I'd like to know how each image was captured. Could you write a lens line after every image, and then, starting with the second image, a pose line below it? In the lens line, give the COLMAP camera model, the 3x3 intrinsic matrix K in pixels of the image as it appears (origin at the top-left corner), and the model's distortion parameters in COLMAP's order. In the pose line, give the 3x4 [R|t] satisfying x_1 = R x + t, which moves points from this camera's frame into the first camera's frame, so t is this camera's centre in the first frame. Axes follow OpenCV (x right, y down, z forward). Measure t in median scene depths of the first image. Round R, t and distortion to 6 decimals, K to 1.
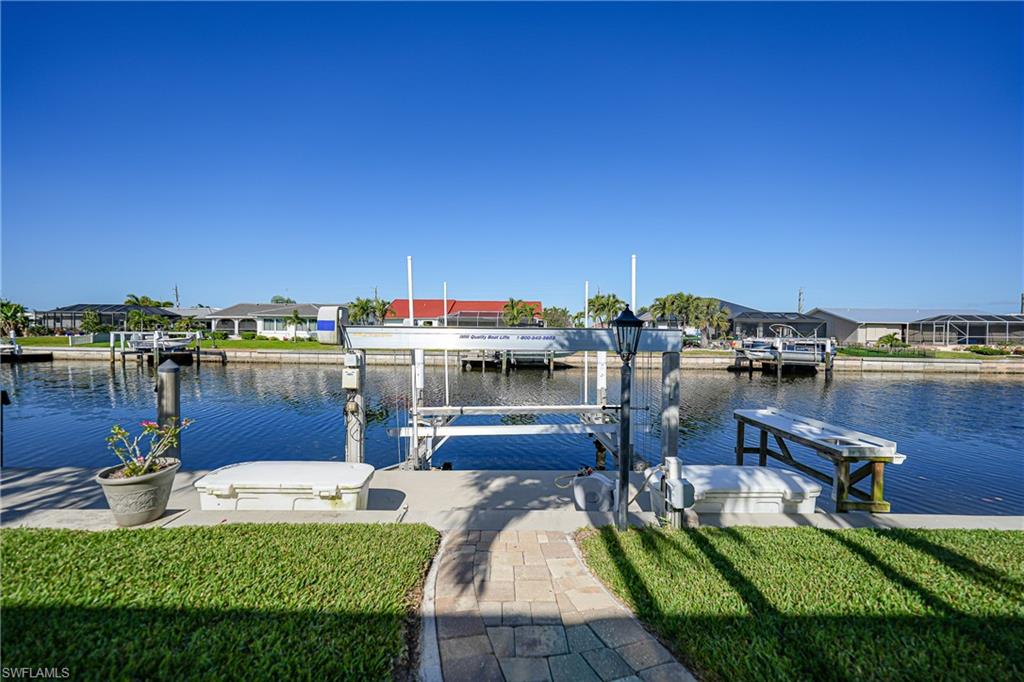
lens RADIAL K [[369.6, 0, 515.1], [0, 369.6, 339.7], [0, 0, 1]] dist [-0.009873, 0.000937]
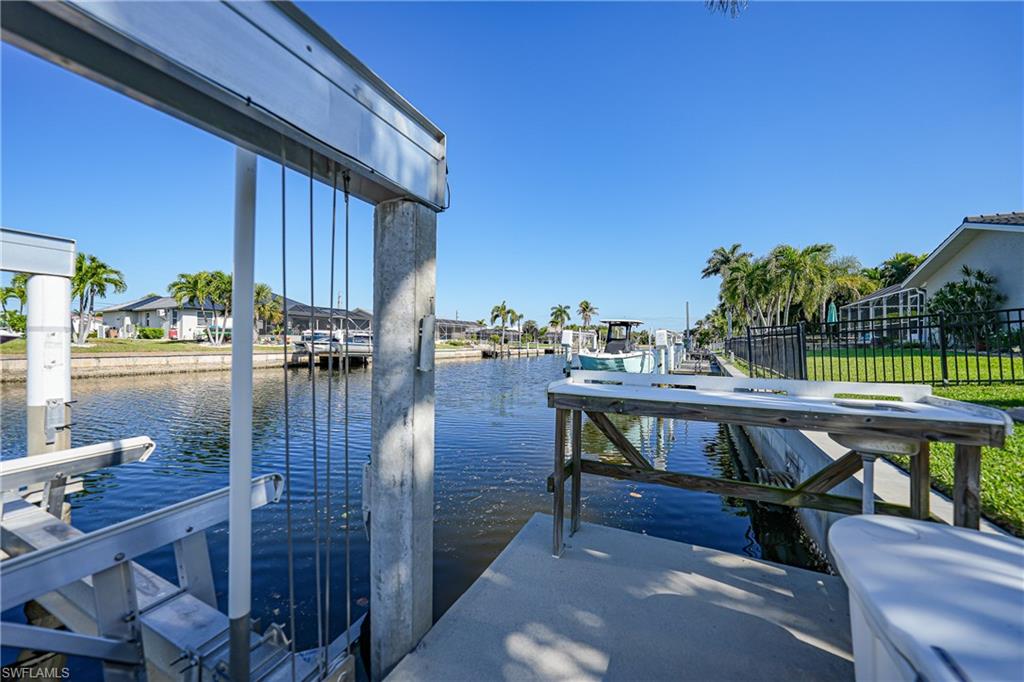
lens RADIAL K [[369.6, 0, 512.3], [0, 369.6, 341.3], [0, 0, 1]] dist [-0.009873, 0.000937]
pose [[0.440811, -0.005573, 0.897583, 0.035055], [0.006735, 0.999973, 0.002901, 0.022593], [-0.897575, 0.004766, 0.440837, 0.135714]]
